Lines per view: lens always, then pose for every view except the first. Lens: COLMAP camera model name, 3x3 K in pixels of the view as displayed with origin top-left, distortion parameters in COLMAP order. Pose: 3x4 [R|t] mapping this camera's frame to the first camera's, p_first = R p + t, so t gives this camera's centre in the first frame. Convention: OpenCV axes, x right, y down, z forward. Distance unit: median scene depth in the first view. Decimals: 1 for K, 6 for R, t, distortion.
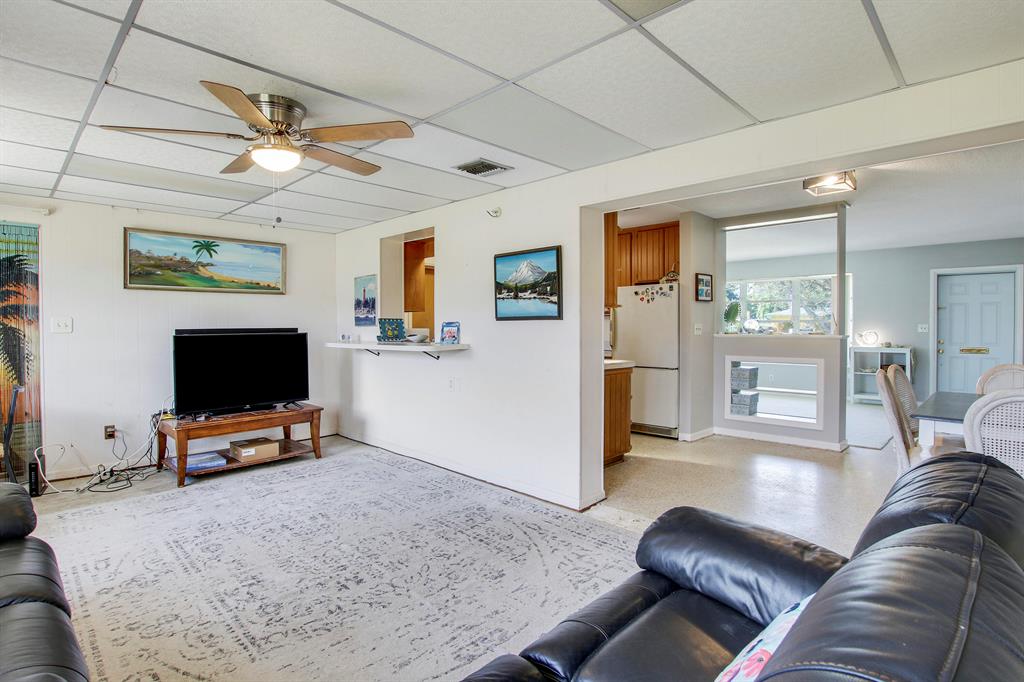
lens RADIAL K [[514.6, 0, 530.2], [0, 514.6, 324.2], [0, 0, 1]] dist [-0.021031, -0.000803]
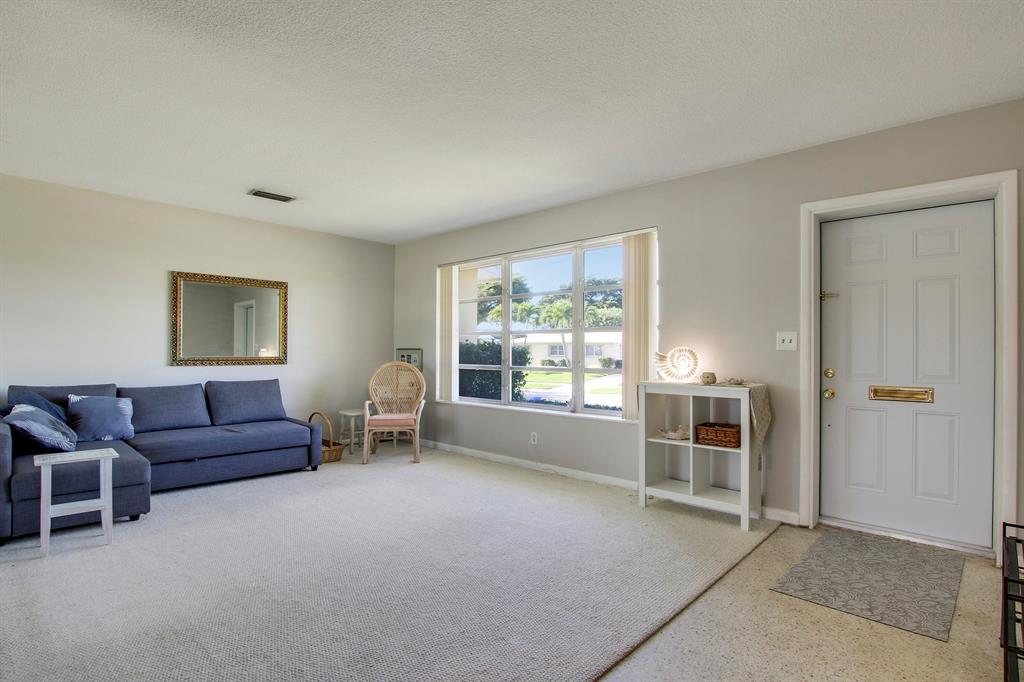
lens RADIAL K [[514.6, 0, 533.8], [0, 514.6, 343.0], [0, 0, 1]] dist [-0.021031, -0.000803]
pose [[0.999871, 0.006048, 0.014851, 0.552839], [-0.005907, 0.999937, -0.009500, 0.014995], [-0.014908, 0.009411, 0.999845, 0.567029]]
